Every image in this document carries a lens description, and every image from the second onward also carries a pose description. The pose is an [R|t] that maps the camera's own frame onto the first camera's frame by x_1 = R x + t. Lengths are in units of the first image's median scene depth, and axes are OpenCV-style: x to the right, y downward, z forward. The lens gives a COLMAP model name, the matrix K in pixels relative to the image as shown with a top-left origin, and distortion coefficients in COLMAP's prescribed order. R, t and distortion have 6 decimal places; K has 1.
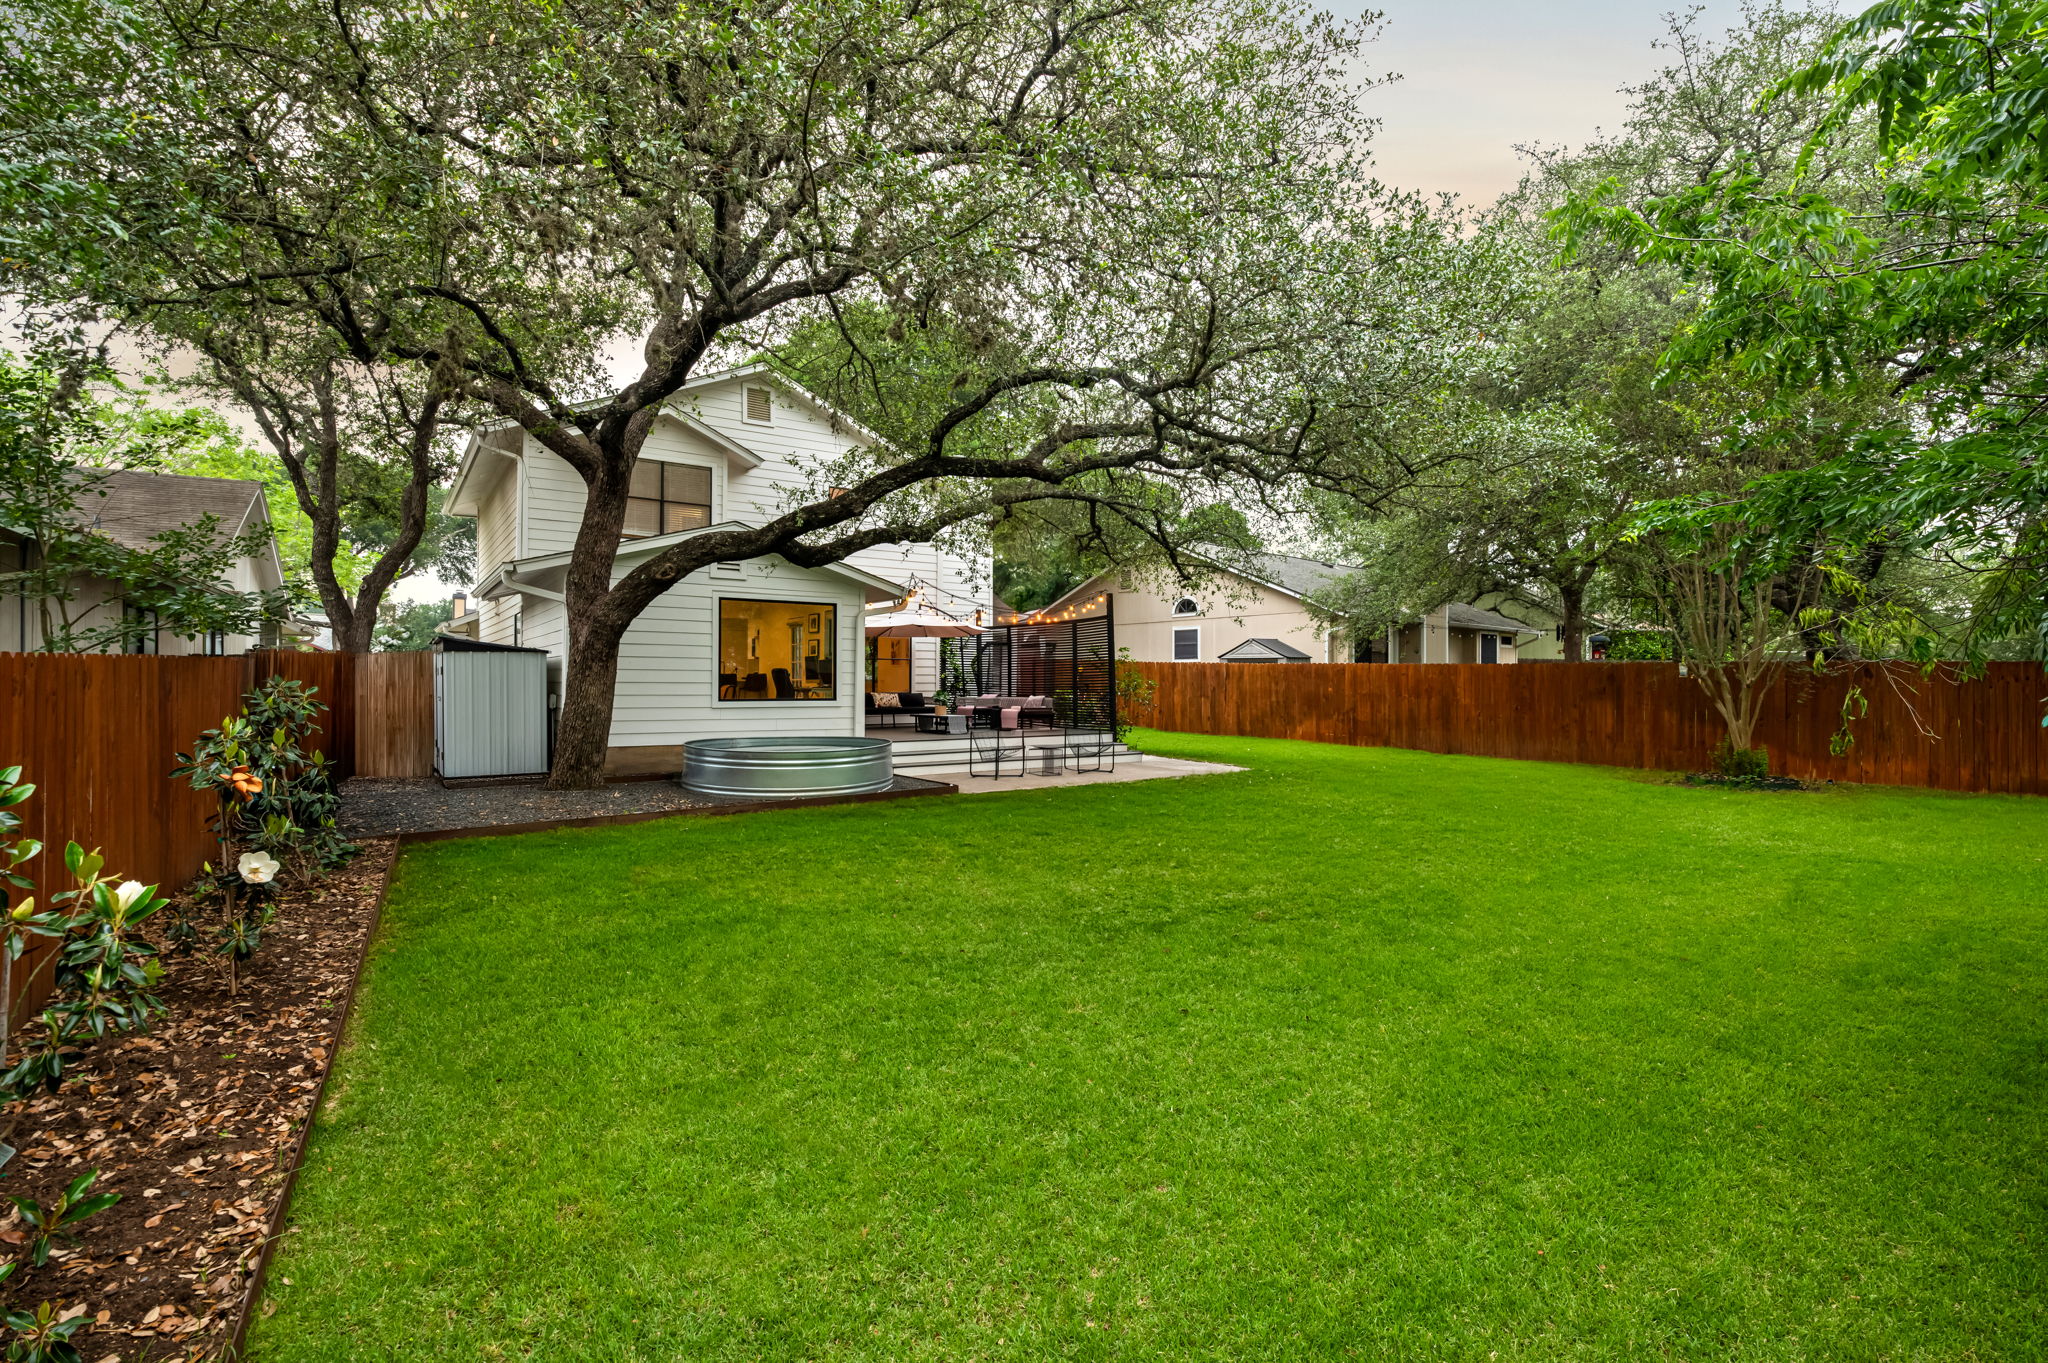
lens RADIAL K [[927.7, 0, 1024.0], [0, 927.7, 681.5], [0, 0, 1]] dist [-0.000415, 0.000100]
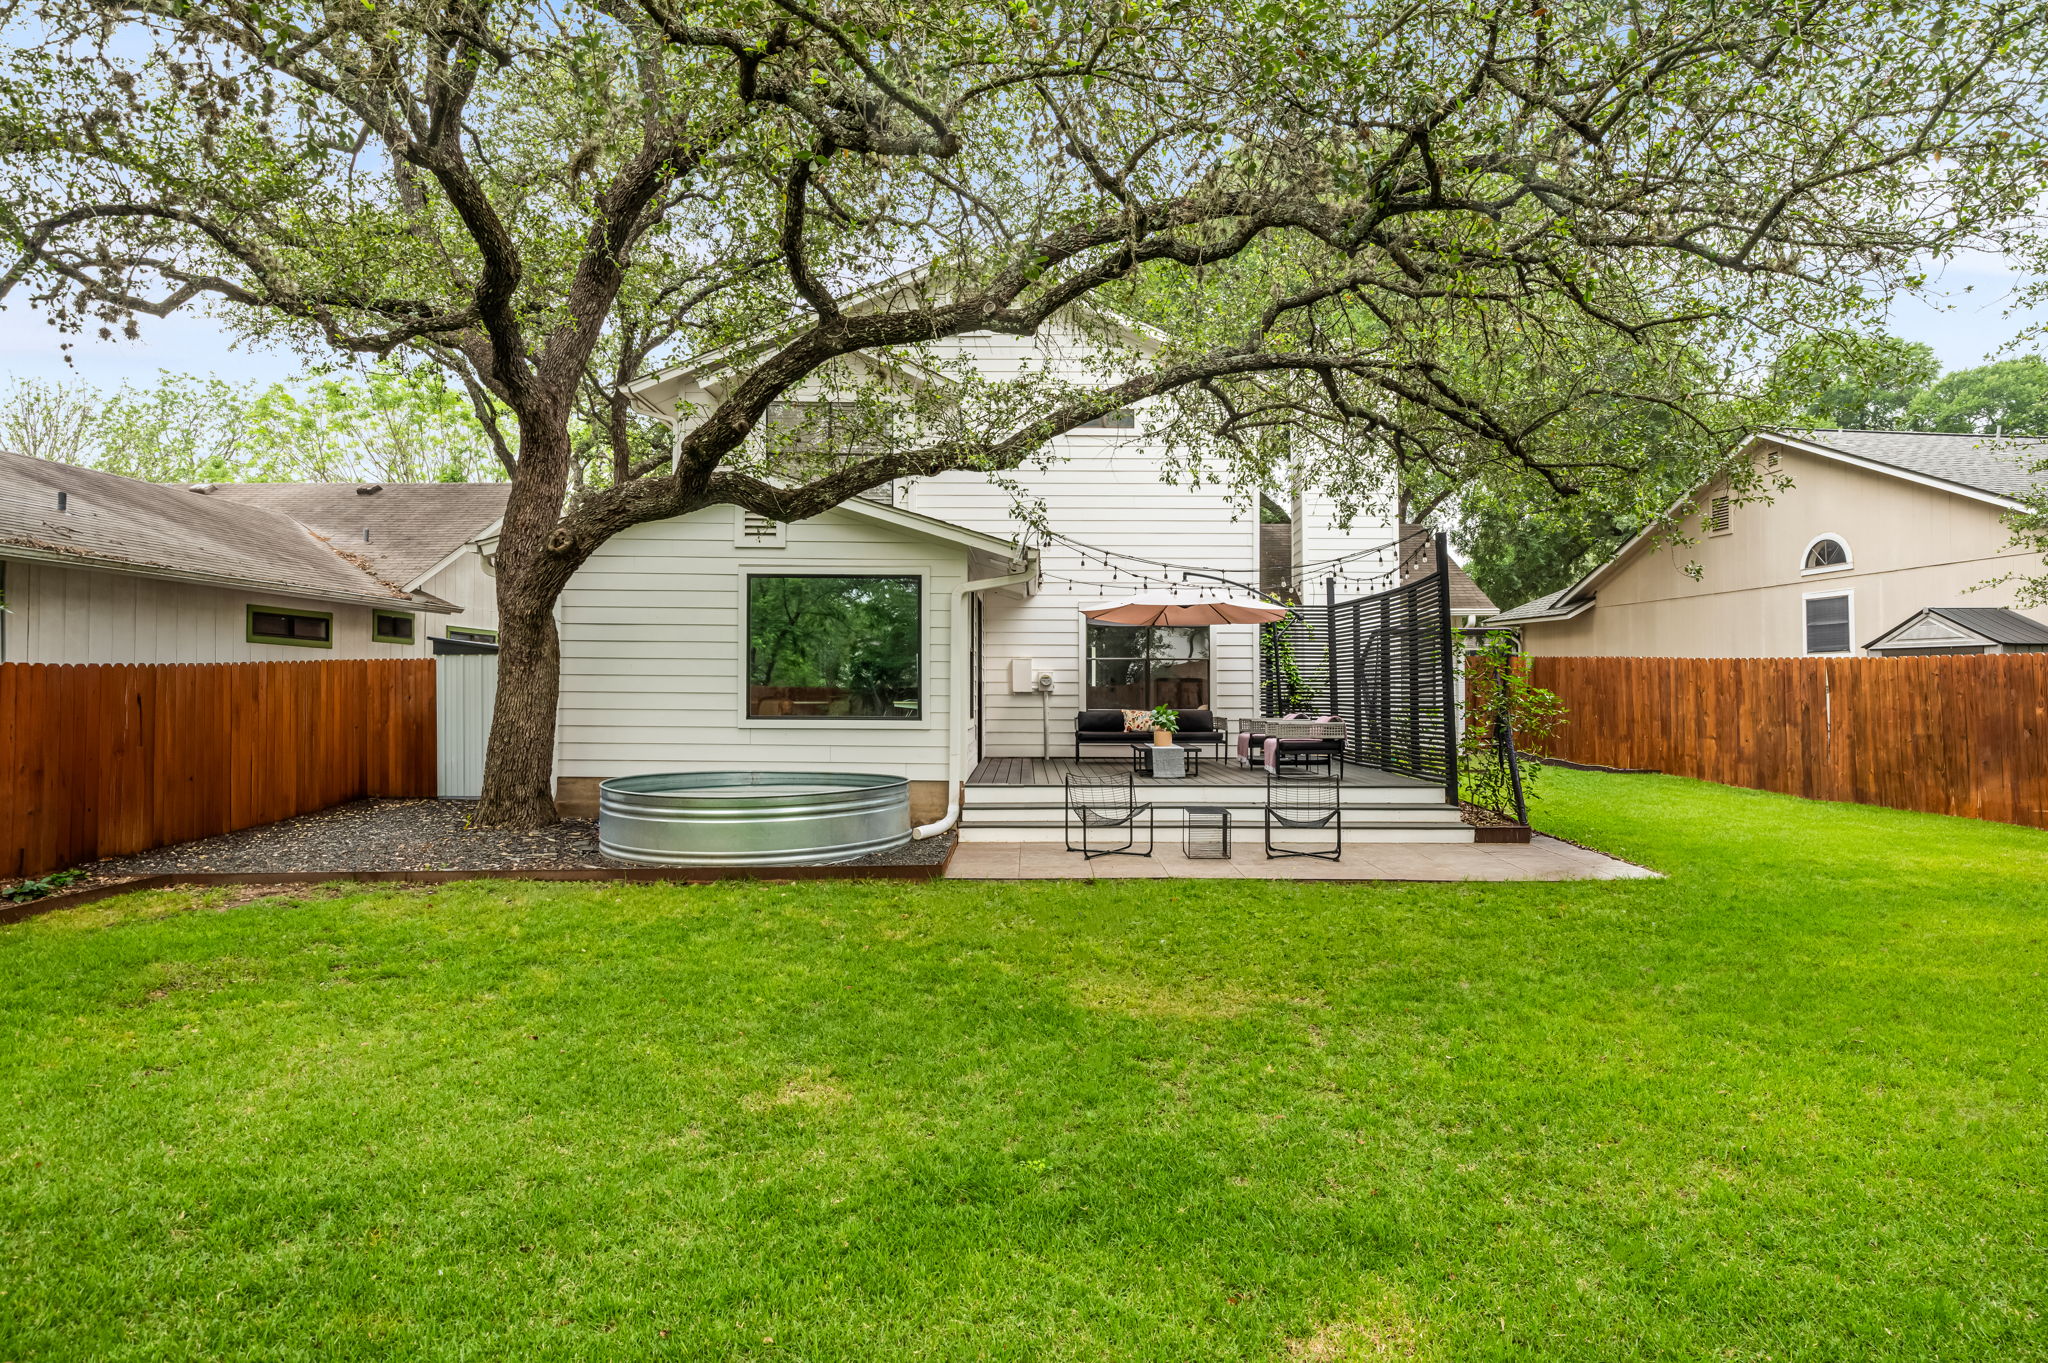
lens RADIAL K [[1222.1, 0, 1027.7], [0, 1222.1, 630.7], [0, 0, 1]] dist [-0.000708, 0.000625]
pose [[0.826538, -0.029776, -0.562093, 0.253000], [-0.001787, 0.998456, -0.055520, 0.003665], [0.562878, 0.046893, 0.825209, 0.224222]]
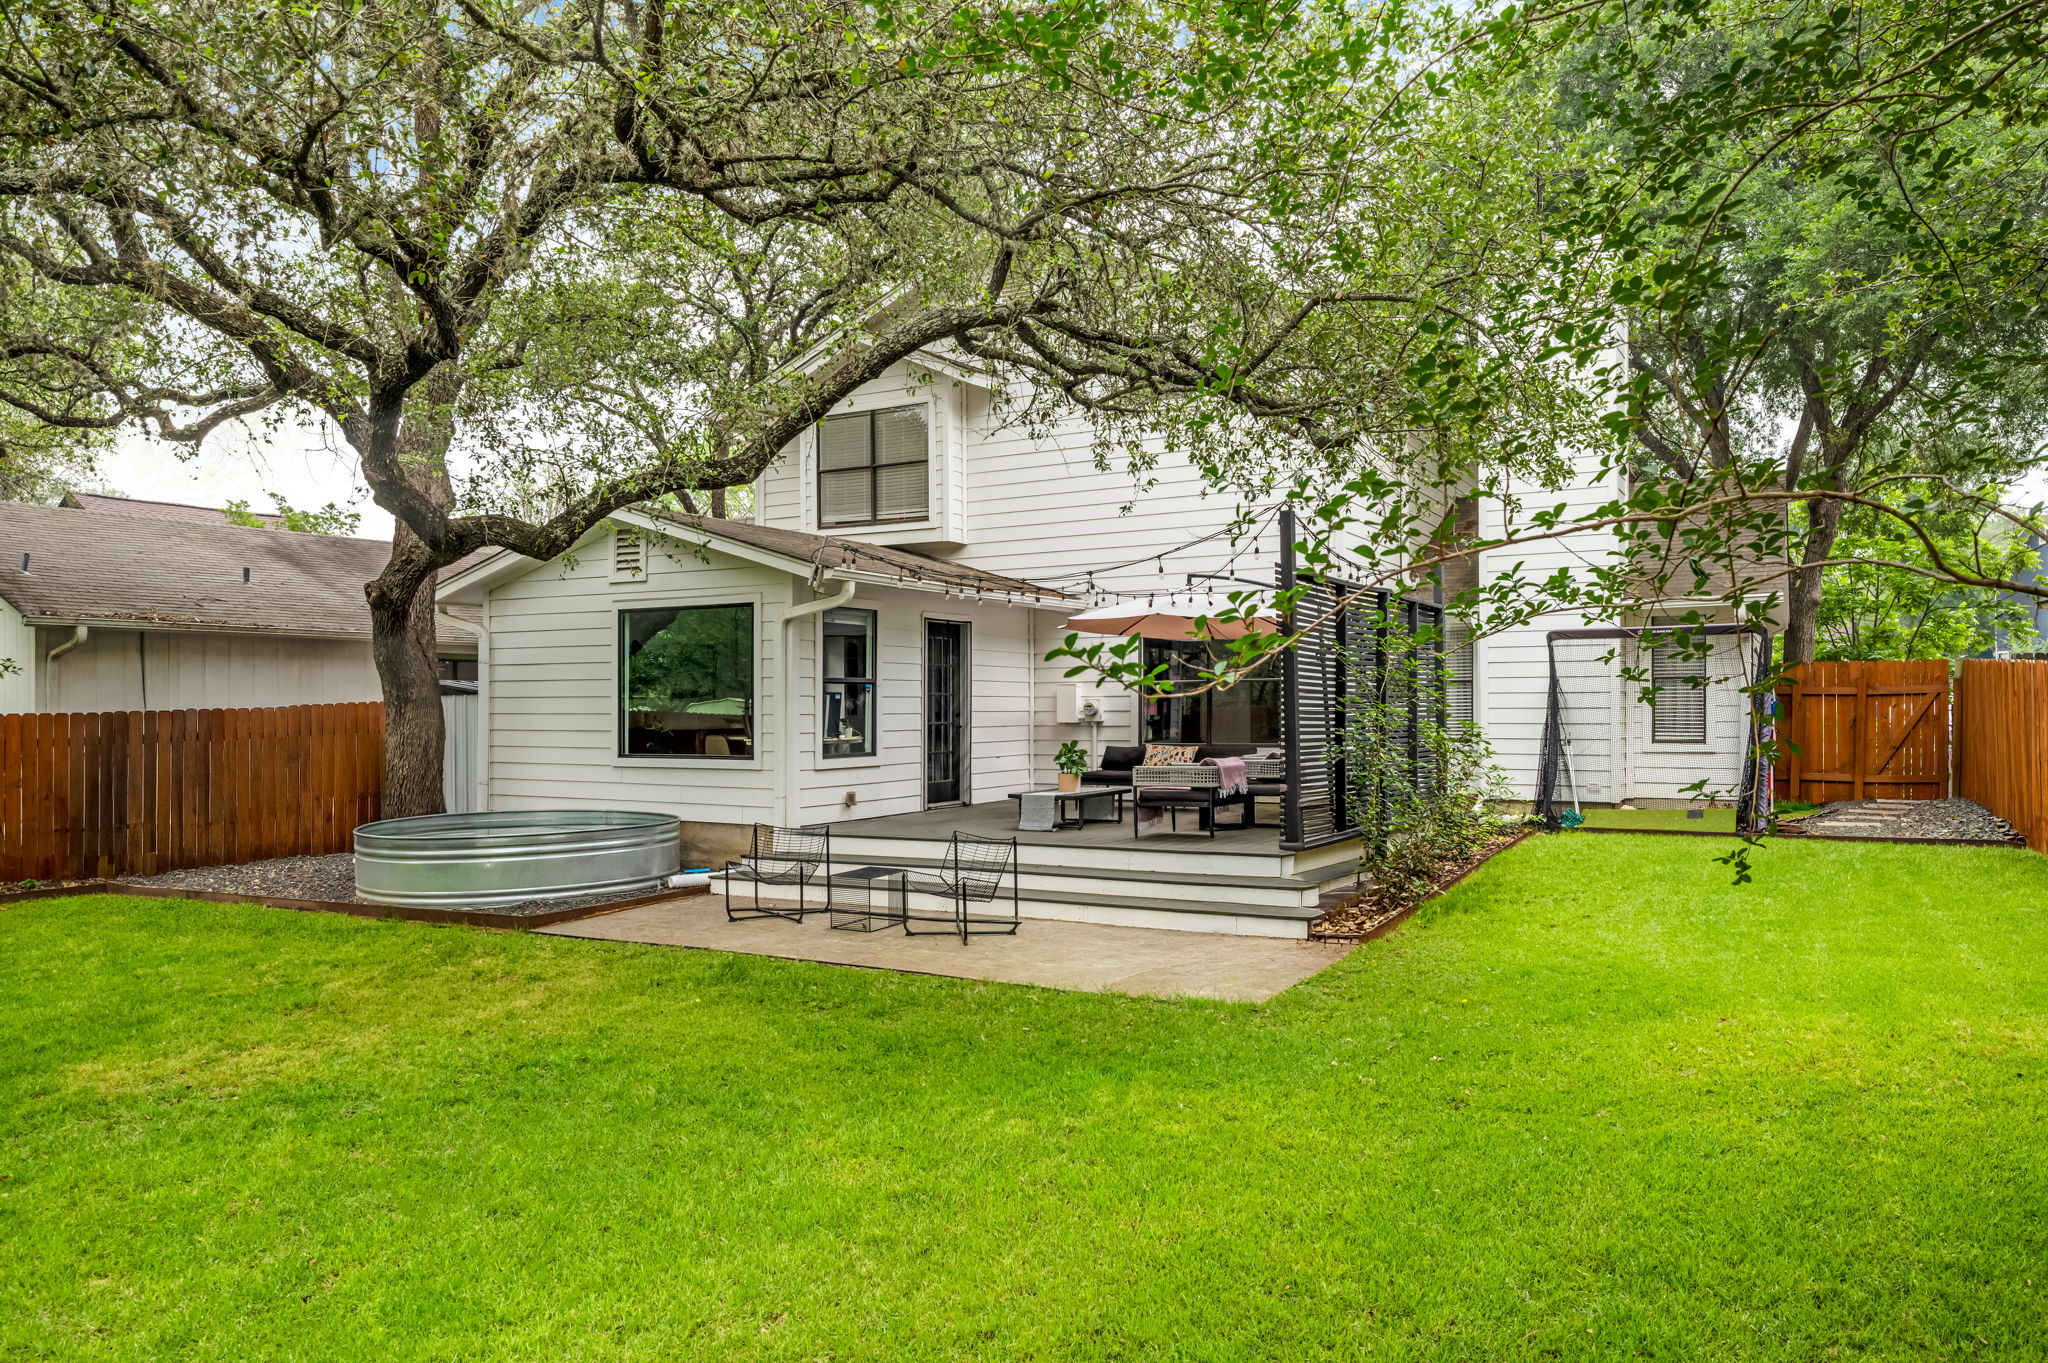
lens RADIAL K [[1429.8, 0, 1024.0], [0, 1429.8, 681.5], [0, 0, 1]] dist [0.026428, -0.046112]
pose [[0.438851, -0.031100, -0.898021, 0.518600], [0.009167, 0.999504, -0.030135, -0.000267], [0.898513, 0.004993, 0.438919, 0.527581]]
